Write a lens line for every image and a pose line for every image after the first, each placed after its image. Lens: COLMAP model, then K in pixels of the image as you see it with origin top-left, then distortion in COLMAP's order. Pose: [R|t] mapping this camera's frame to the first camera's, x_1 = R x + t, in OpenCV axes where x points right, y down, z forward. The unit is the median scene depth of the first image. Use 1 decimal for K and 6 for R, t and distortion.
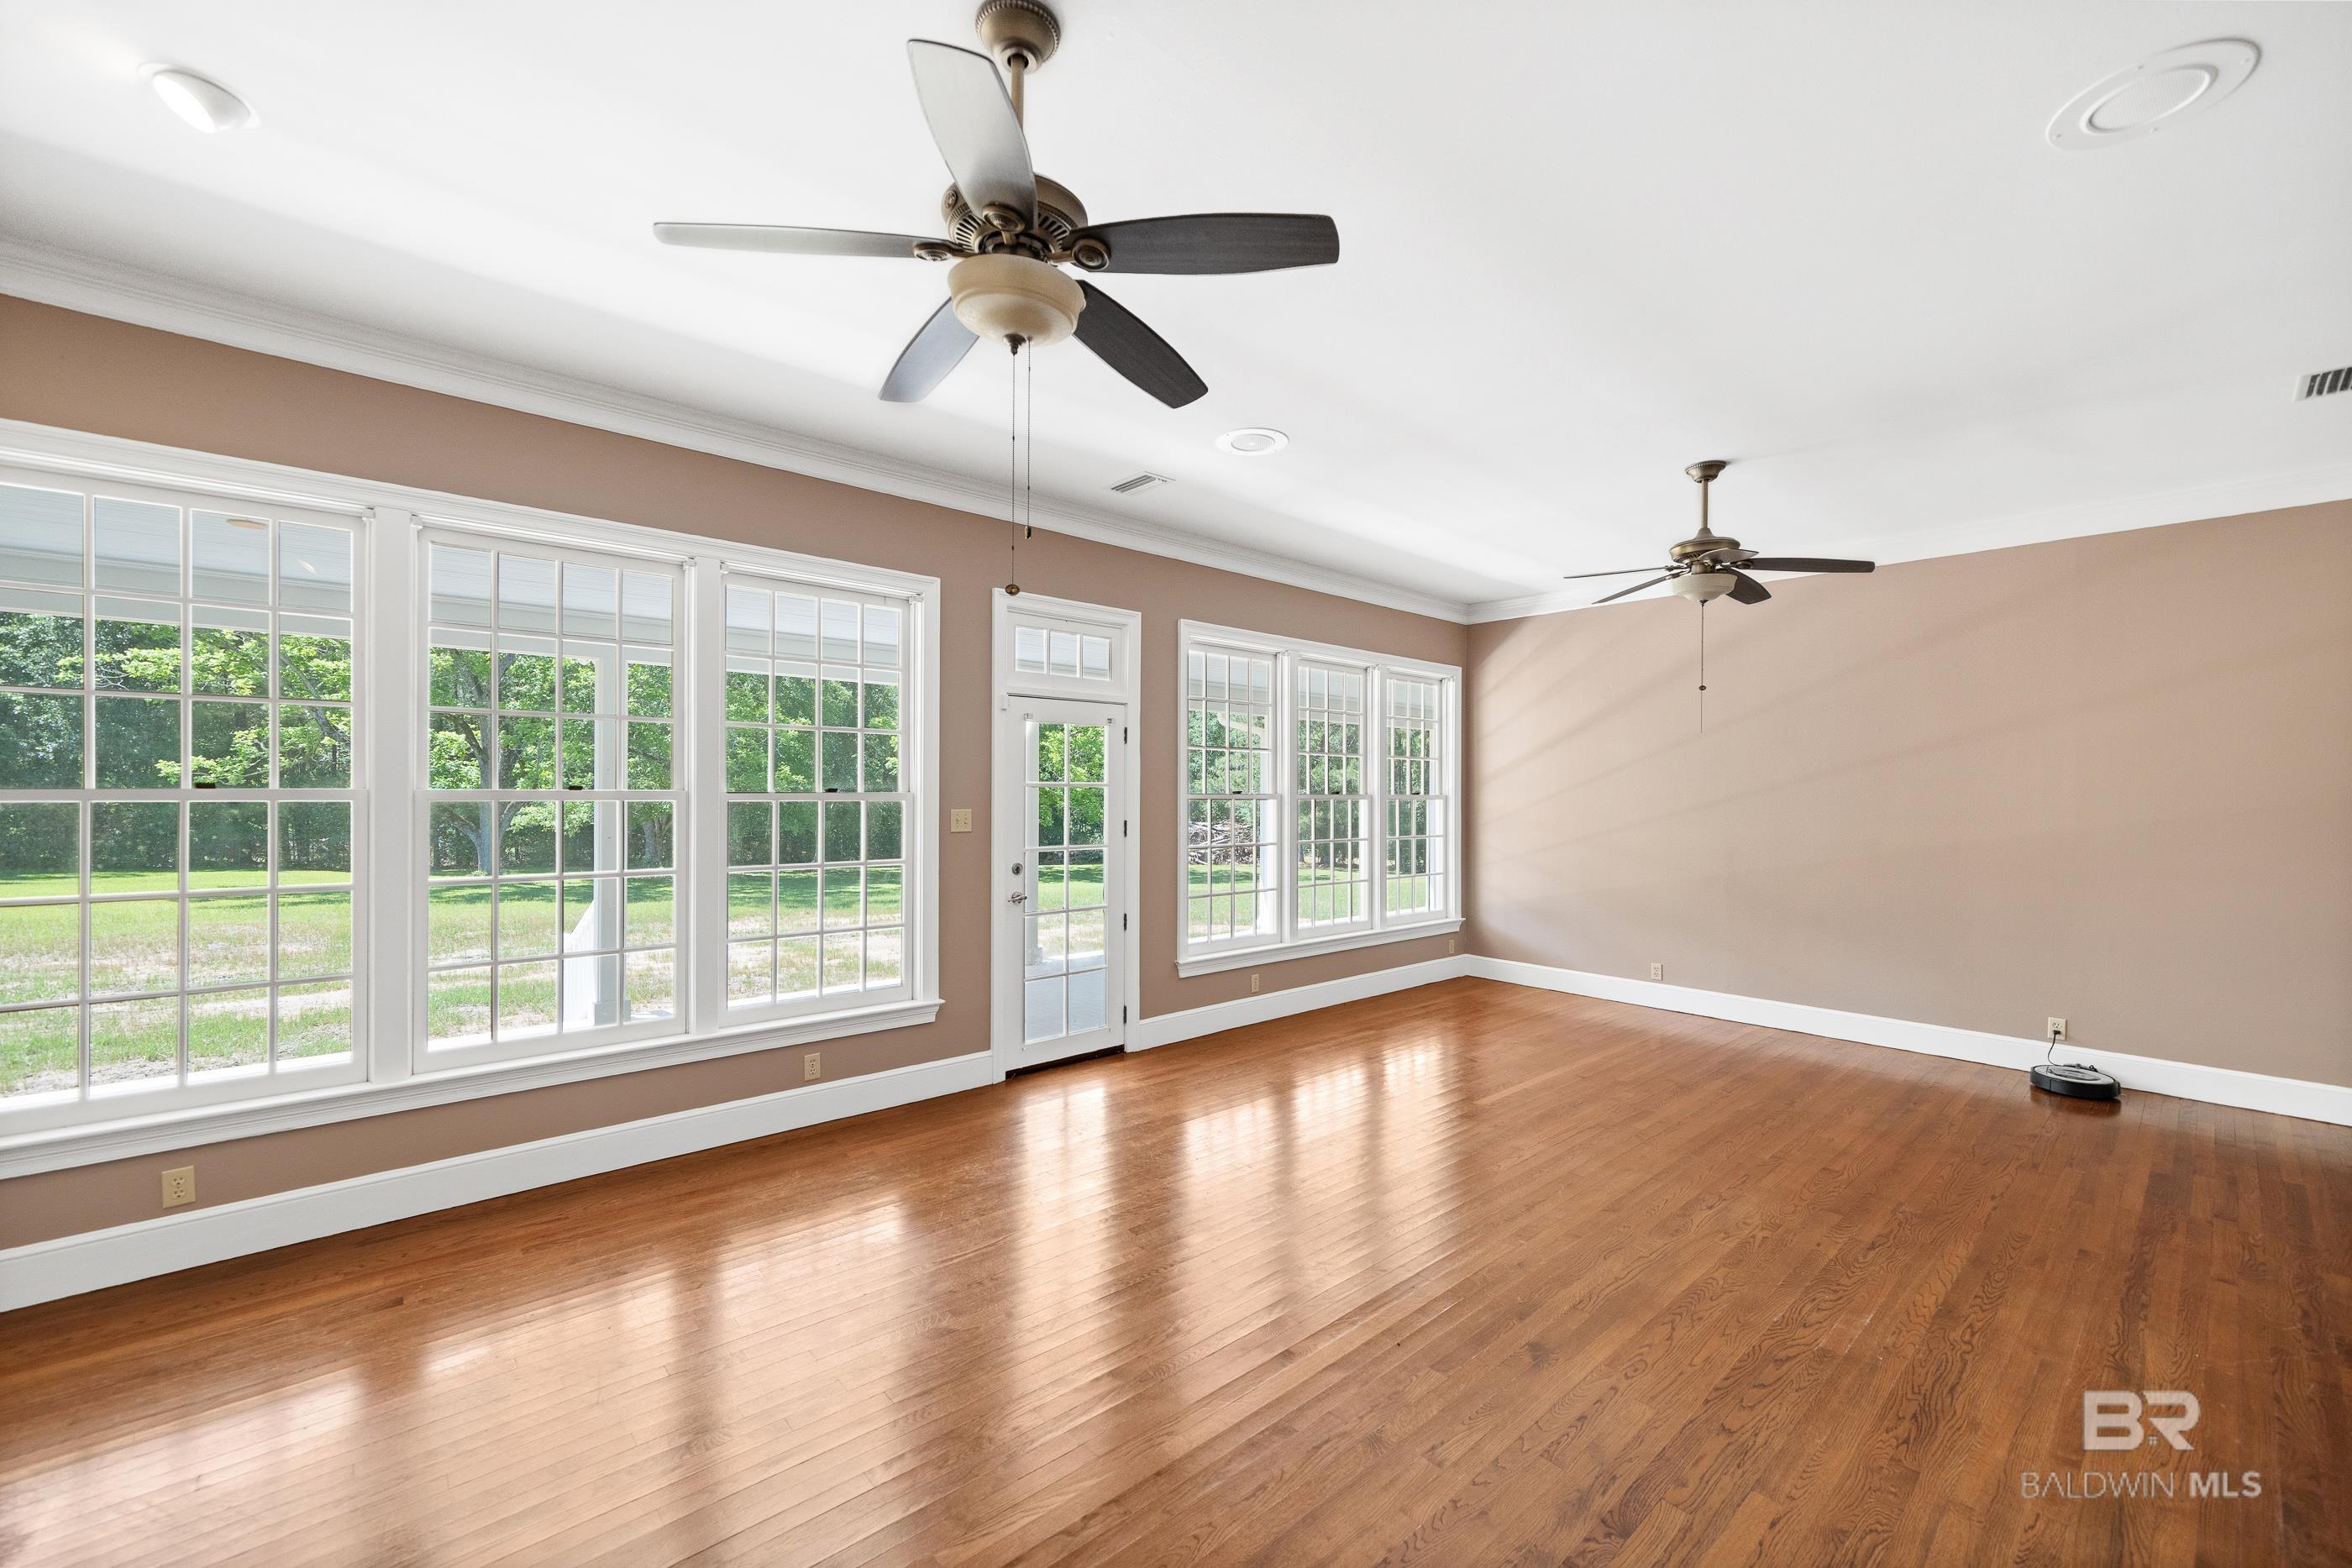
lens RADIAL K [[945.3, 0, 1175.9], [0, 945.3, 787.5], [0, 0, 1]] dist [-0.003301, 0.000637]
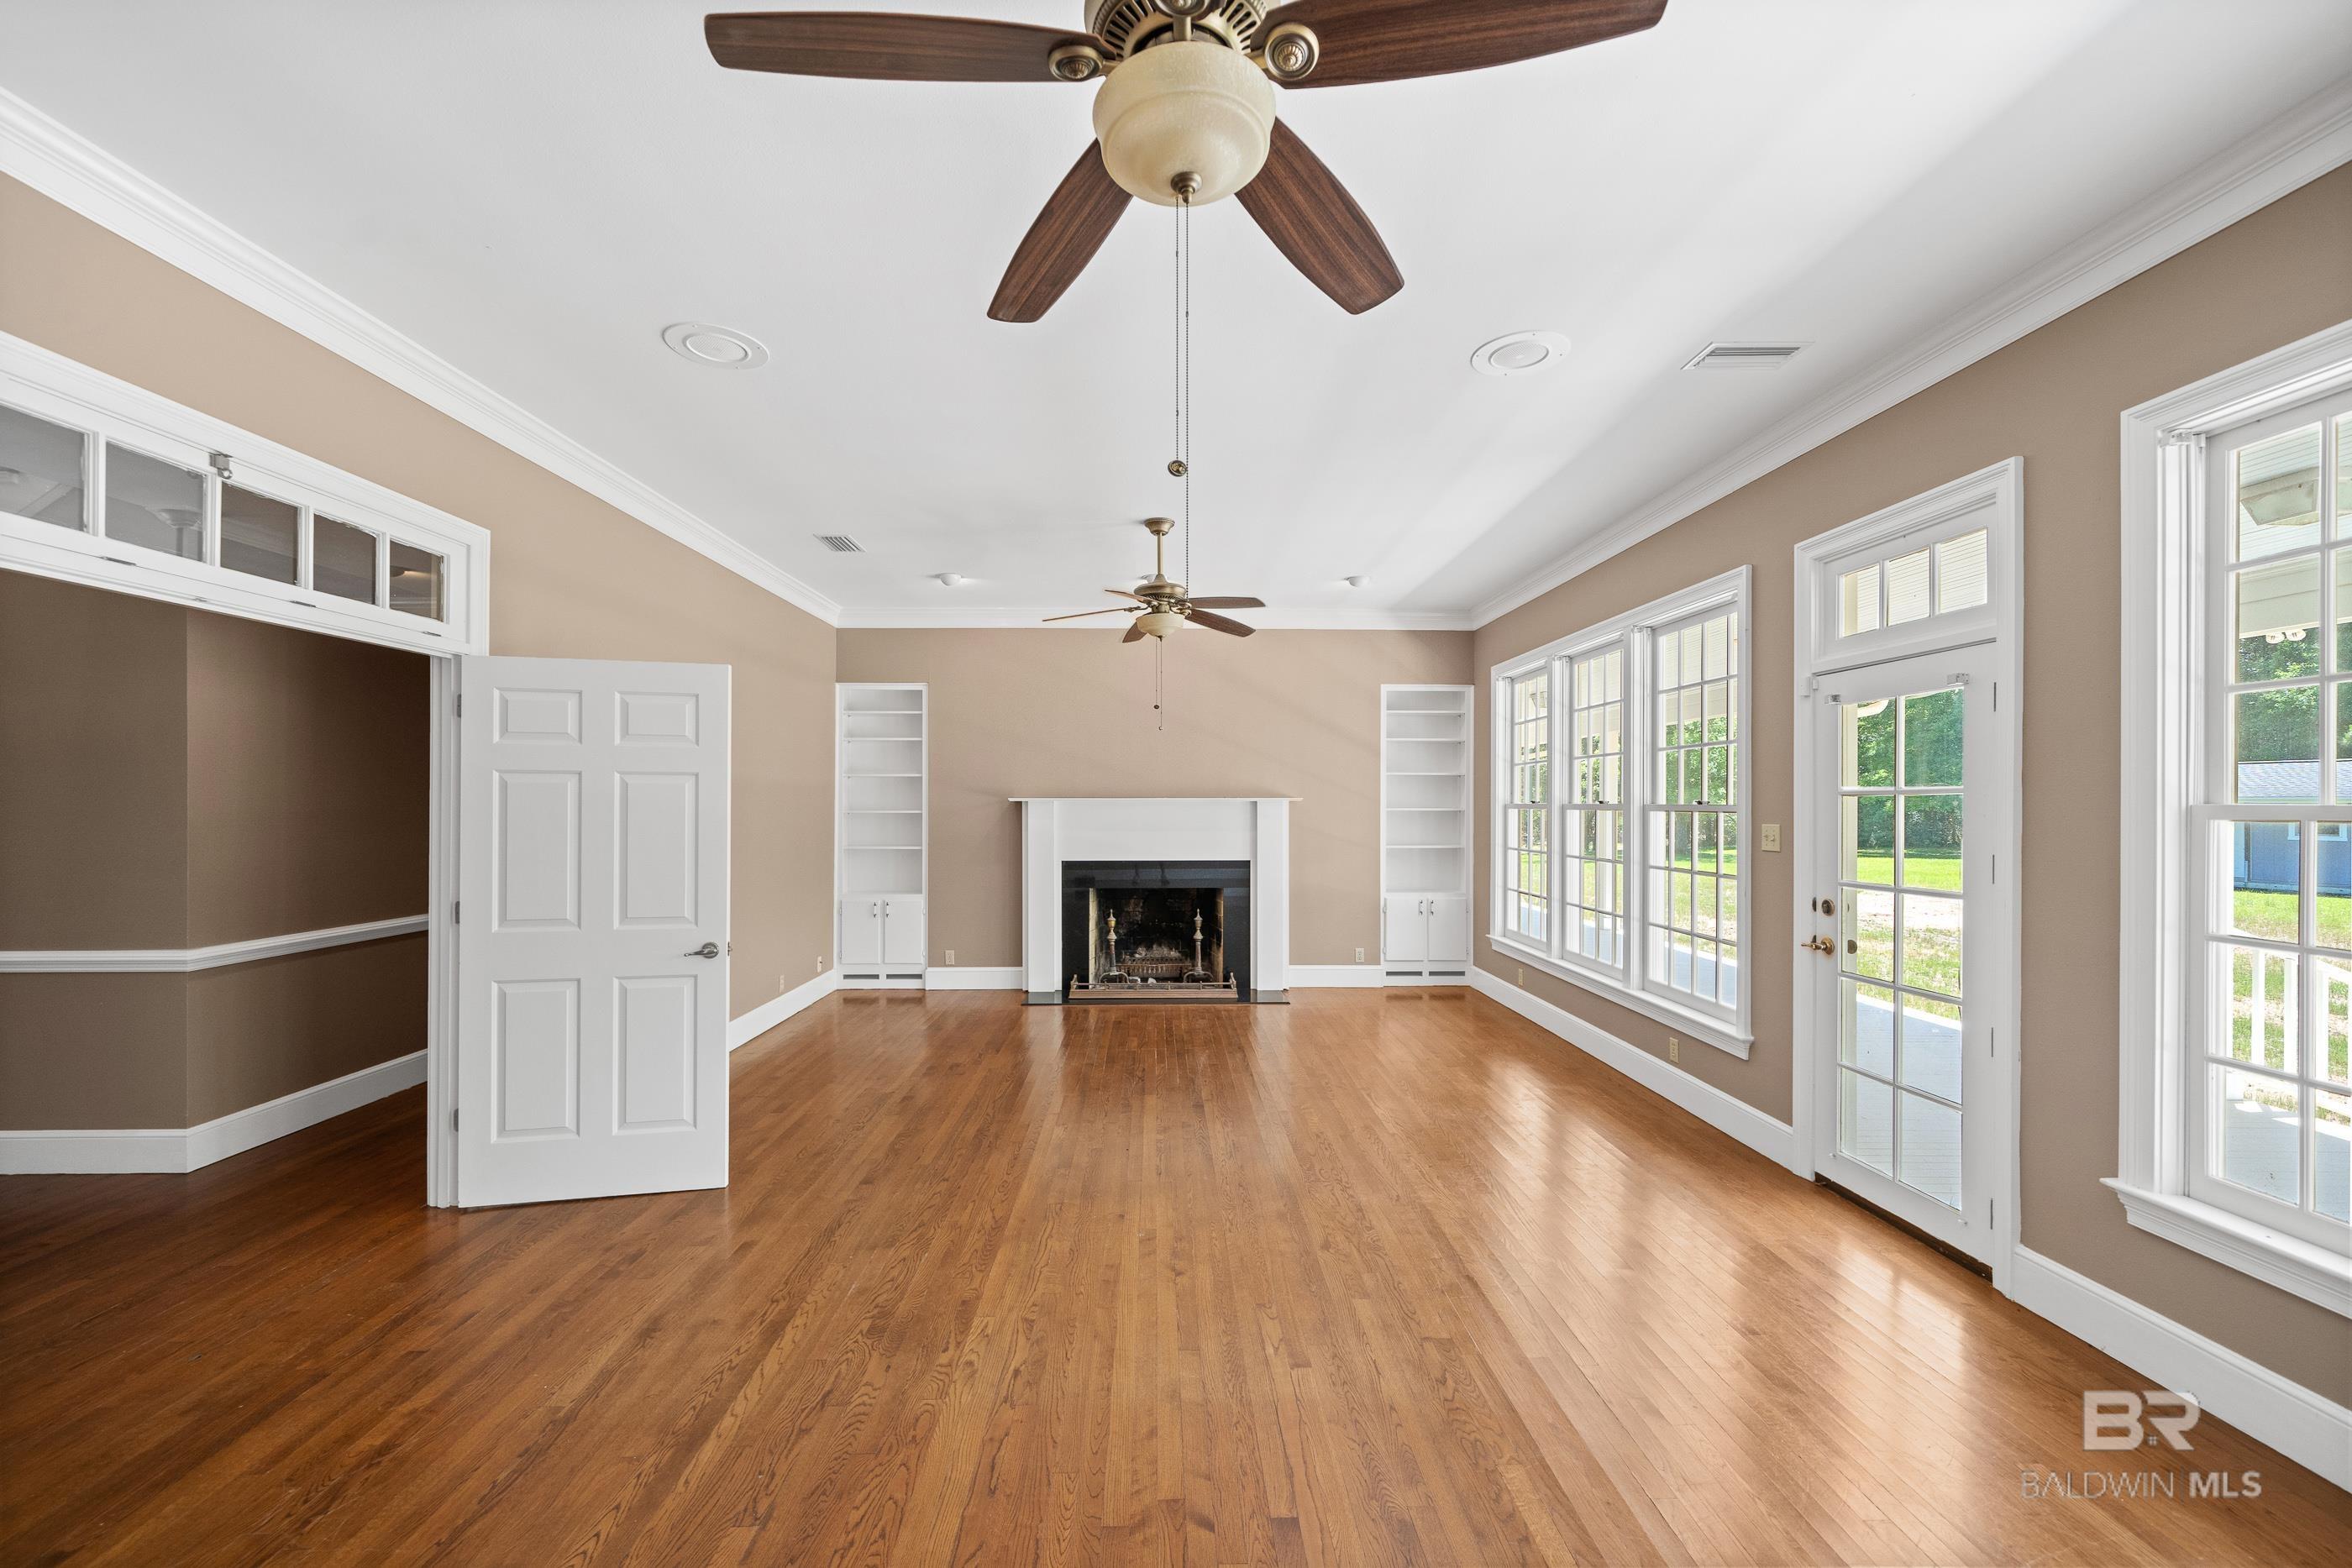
lens RADIAL K [[945.3, 0, 1185.5], [0, 945.3, 811.7], [0, 0, 1]] dist [-0.003301, 0.000637]
pose [[-0.646627, 0.001312, -0.762805, 0.736710], [-0.001675, 0.999994, 0.003140, 0.009284], [0.762804, 0.003308, -0.646621, 1.116019]]
